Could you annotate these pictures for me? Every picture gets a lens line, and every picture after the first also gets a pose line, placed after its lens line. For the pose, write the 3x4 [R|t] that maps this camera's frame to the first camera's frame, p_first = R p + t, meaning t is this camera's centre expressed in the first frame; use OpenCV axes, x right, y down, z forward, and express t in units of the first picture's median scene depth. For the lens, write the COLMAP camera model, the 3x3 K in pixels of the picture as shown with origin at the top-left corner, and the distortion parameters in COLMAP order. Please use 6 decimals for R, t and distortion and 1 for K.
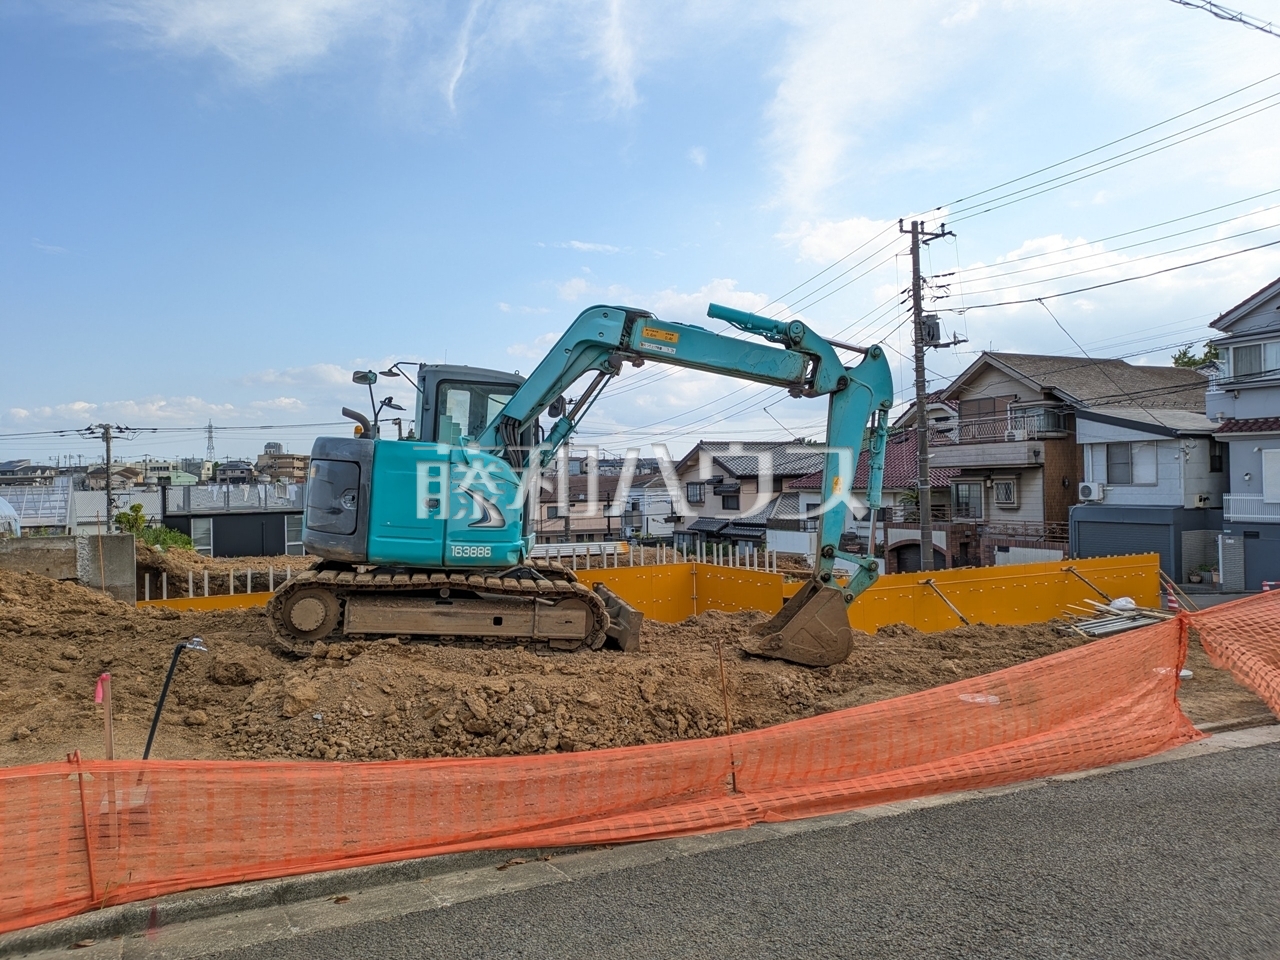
lens RADIAL K [[960.8, 0, 638.2], [0, 960.8, 474.2], [0, 0, 1]] dist [0.047313, -0.005574]
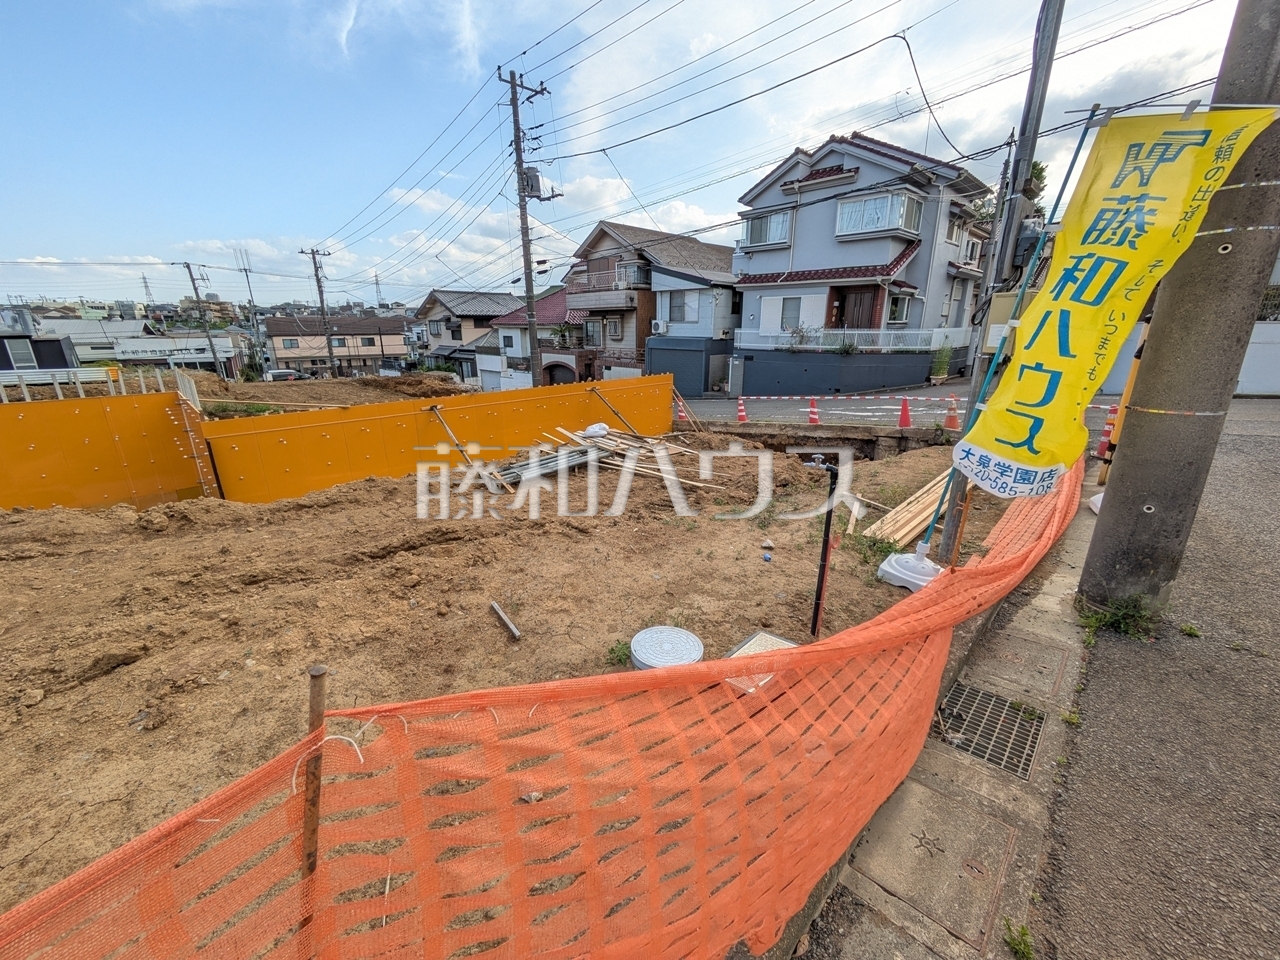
lens RADIAL K [[509.9, 0, 638.7], [0, 509.9, 477.3], [0, 0, 1]] dist [0.000248, 0.000316]
pose [[0.954601, -0.067322, 0.290179, 0.220179], [-0.019739, 0.957691, 0.287122, 0.016201], [-0.297232, -0.279815, 0.912884, 0.283084]]
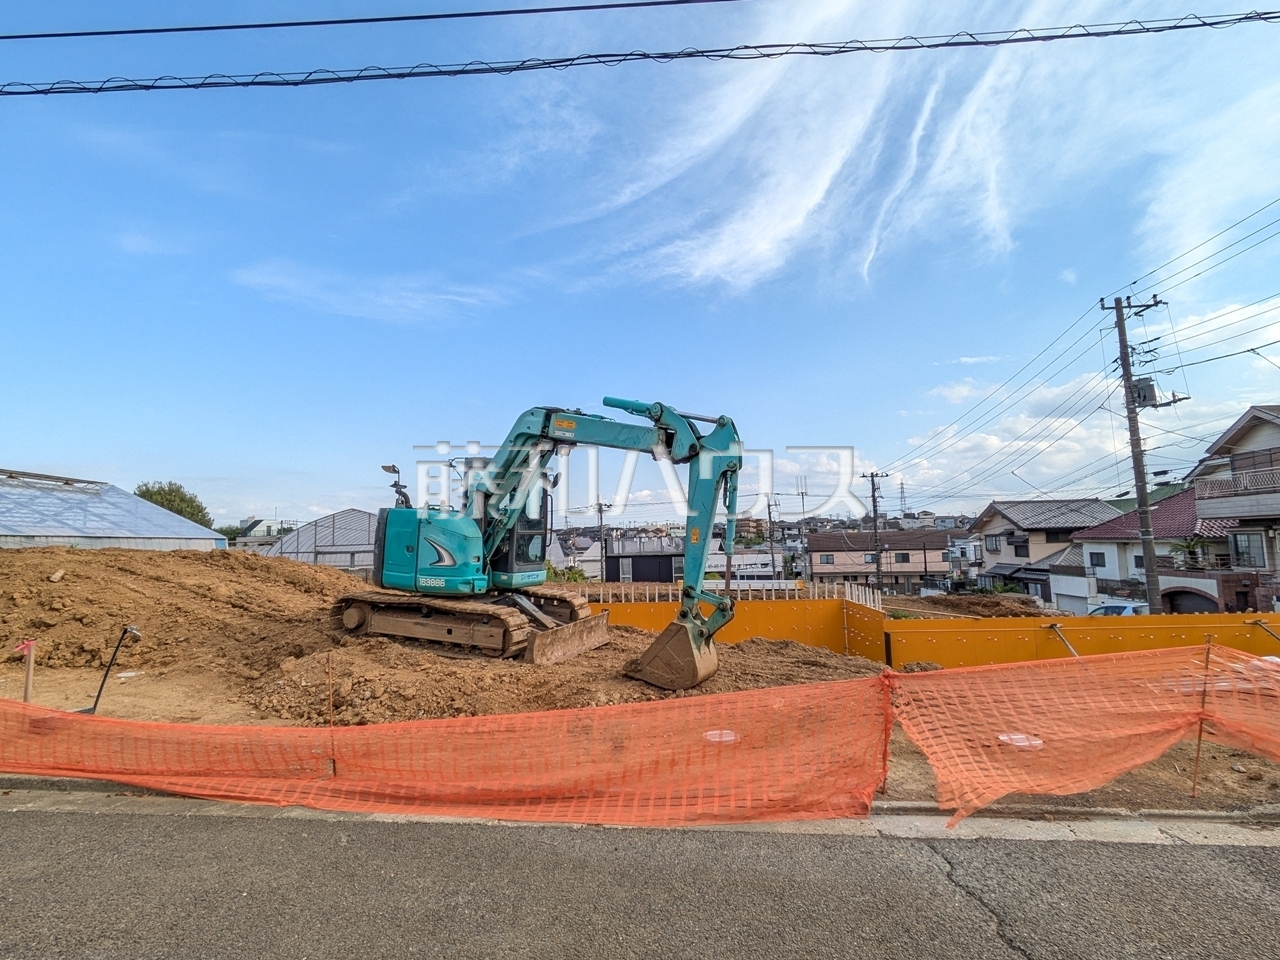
lens RADIAL K [[640.6, 0, 627.4], [0, 640.6, 483.0], [0, 0, 1]] dist [-0.002010, 0.001668]
pose [[0.852663, -0.048667, -0.520190, 0.175788], [0.009889, 0.996977, -0.077065, 0.002114], [0.522368, 0.060566, 0.850567, 0.091131]]
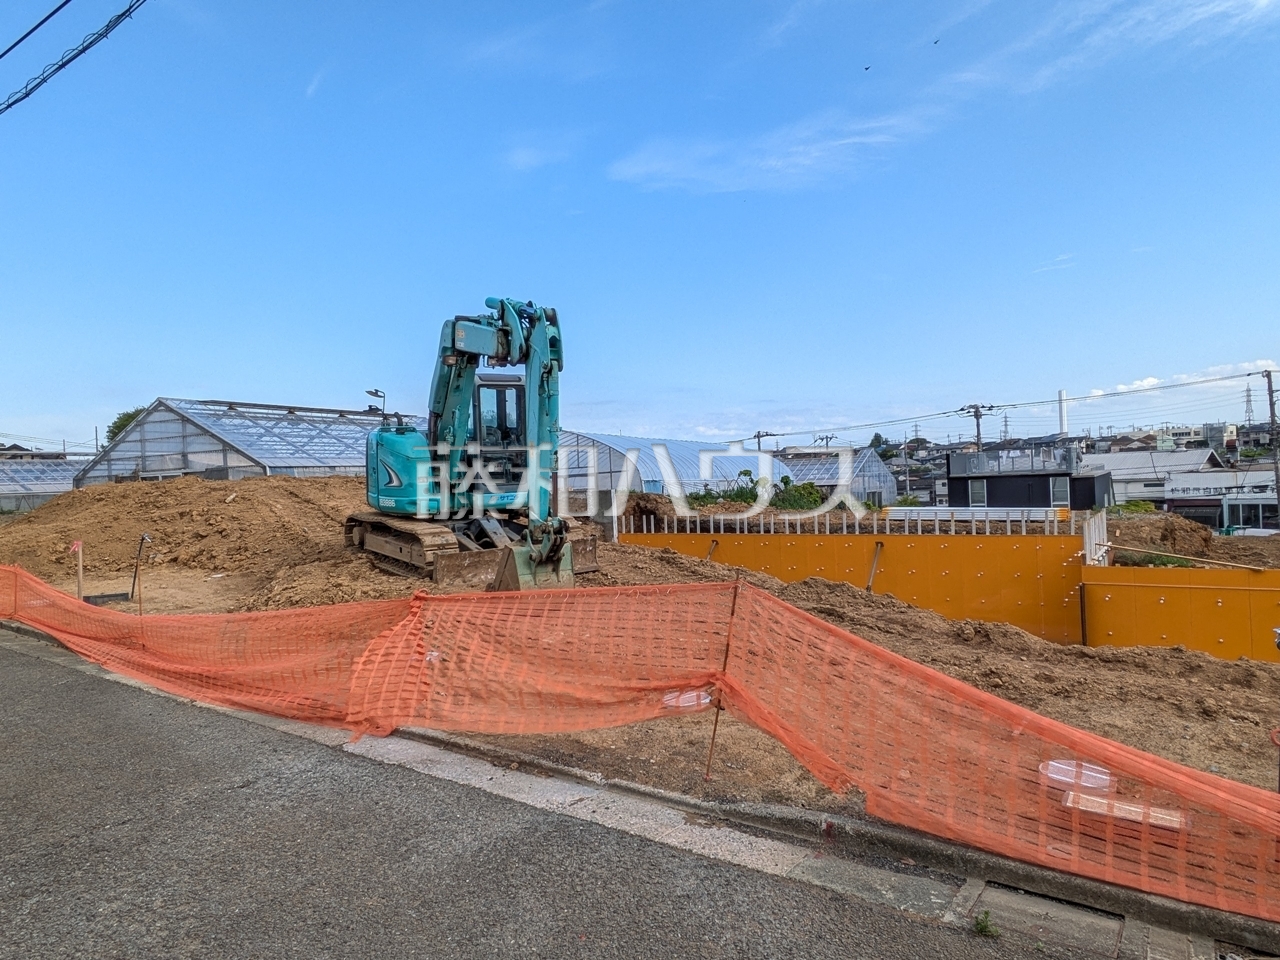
lens RADIAL K [[803.9, 0, 623.1], [0, 803.9, 500.6], [0, 0, 1]] dist [-0.002625, 0.000008]
pose [[0.453206, 0.024329, -0.891074, 0.328152], [0.039648, 0.998088, 0.047416, 0.009385], [0.890524, -0.056819, 0.451375, 0.222299]]
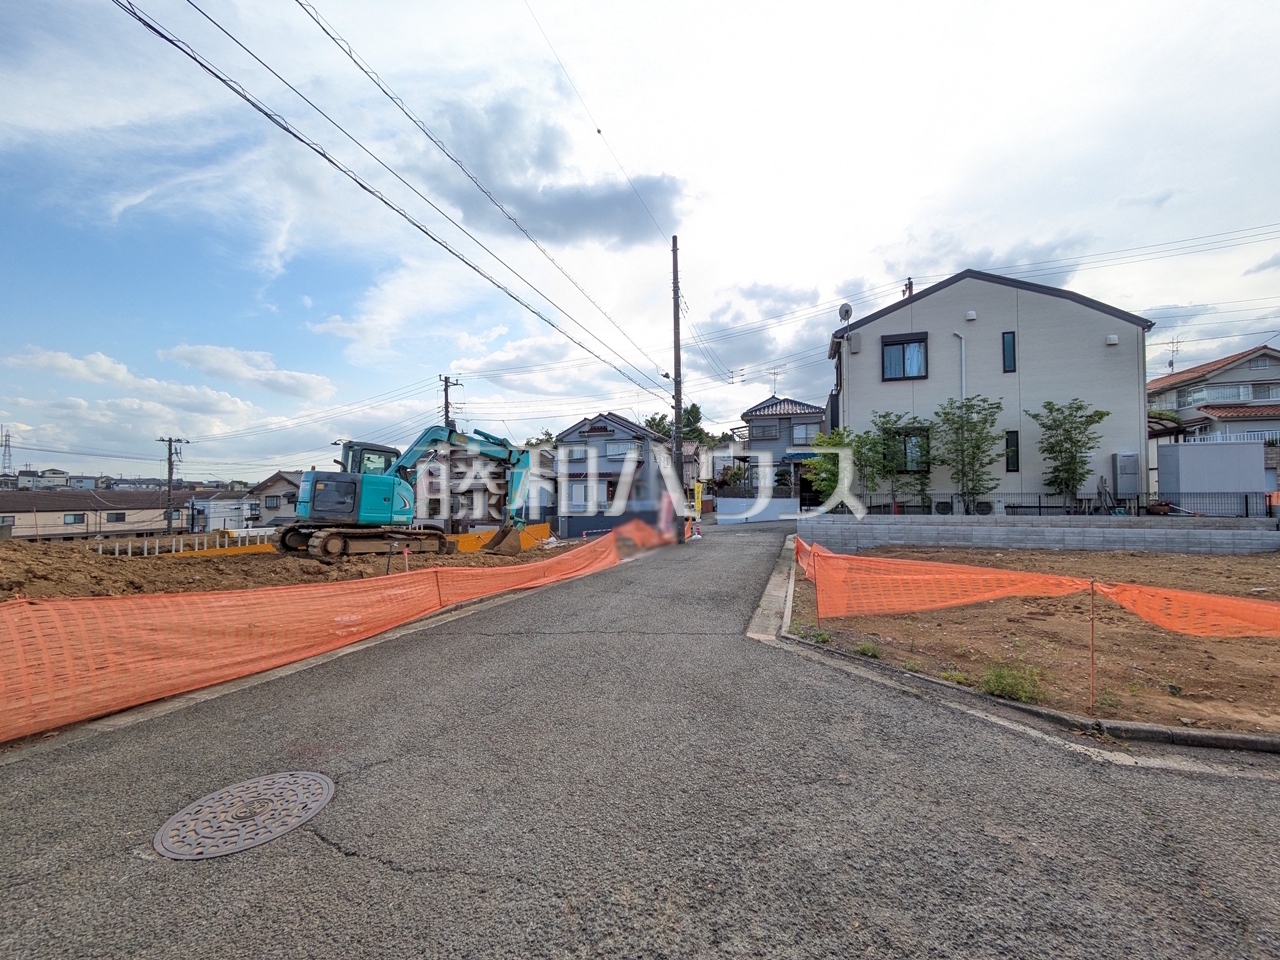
lens RADIAL K [[509.9, 0, 638.7], [0, 509.9, 477.3], [0, 0, 1]] dist [0.000248, 0.000316]
pose [[0.716400, 0.033315, 0.696894, -0.196040], [-0.011048, 0.999276, -0.036413, 0.003715], [-0.697602, 0.018387, 0.716249, -0.123844]]
